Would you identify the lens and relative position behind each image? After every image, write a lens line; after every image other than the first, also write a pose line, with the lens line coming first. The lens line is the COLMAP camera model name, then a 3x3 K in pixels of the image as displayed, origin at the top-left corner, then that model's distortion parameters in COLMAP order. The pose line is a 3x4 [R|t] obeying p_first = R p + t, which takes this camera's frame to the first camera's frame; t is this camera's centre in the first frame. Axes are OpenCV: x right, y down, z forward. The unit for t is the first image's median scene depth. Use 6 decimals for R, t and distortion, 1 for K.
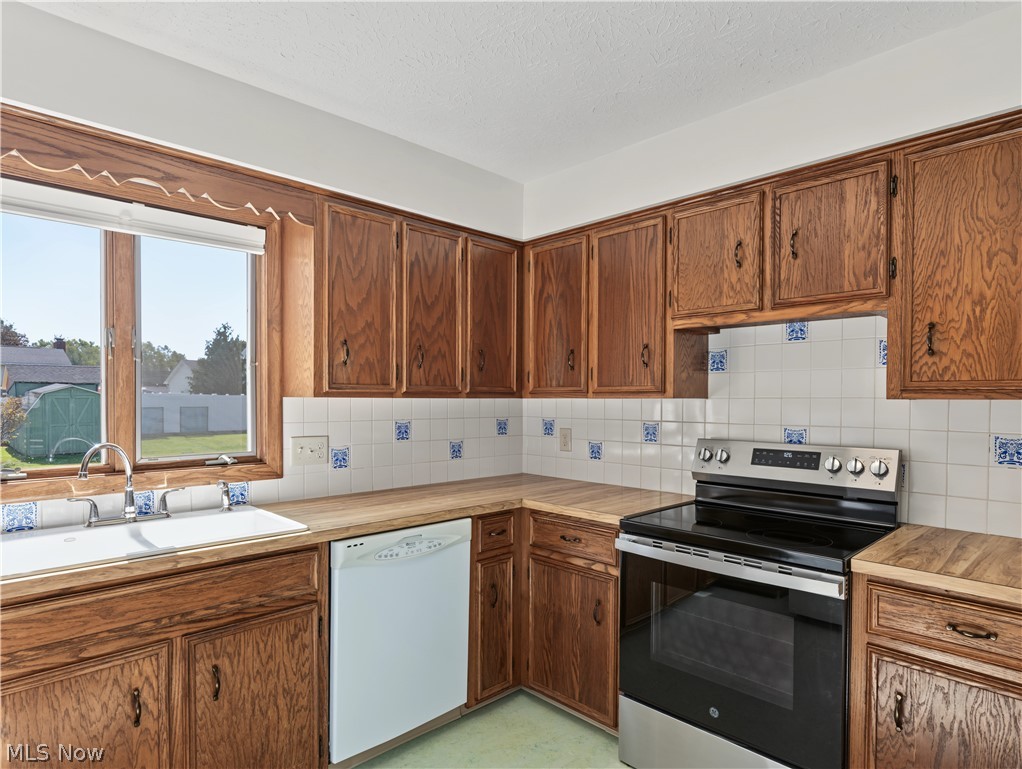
lens RADIAL K [[573.3, 0, 512.7], [0, 573.3, 399.0], [0, 0, 1]] dist [0.003369, 0.000407]
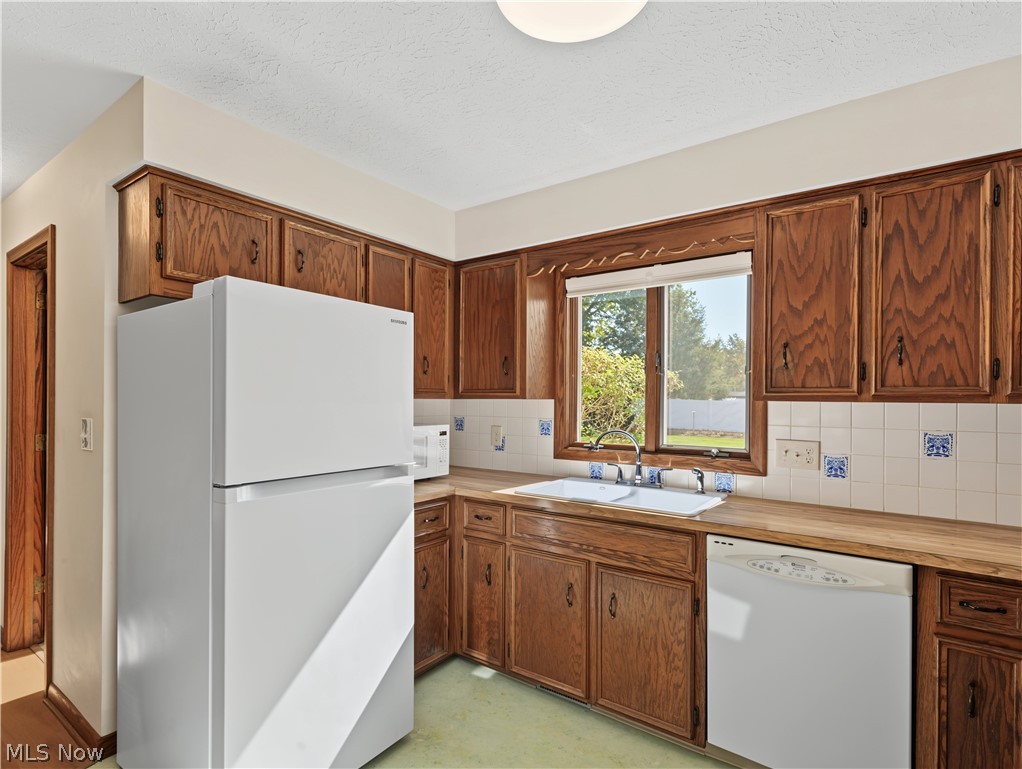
lens RADIAL K [[523.5, 0, 511.0], [0, 523.5, 384.5], [0, 0, 1]] dist [0.001101, 0.000874]
pose [[0.181989, -0.028119, -0.982899, 0.494196], [-0.007189, 0.999526, -0.029926, -0.000793], [0.983274, 0.012513, 0.181700, 0.369698]]
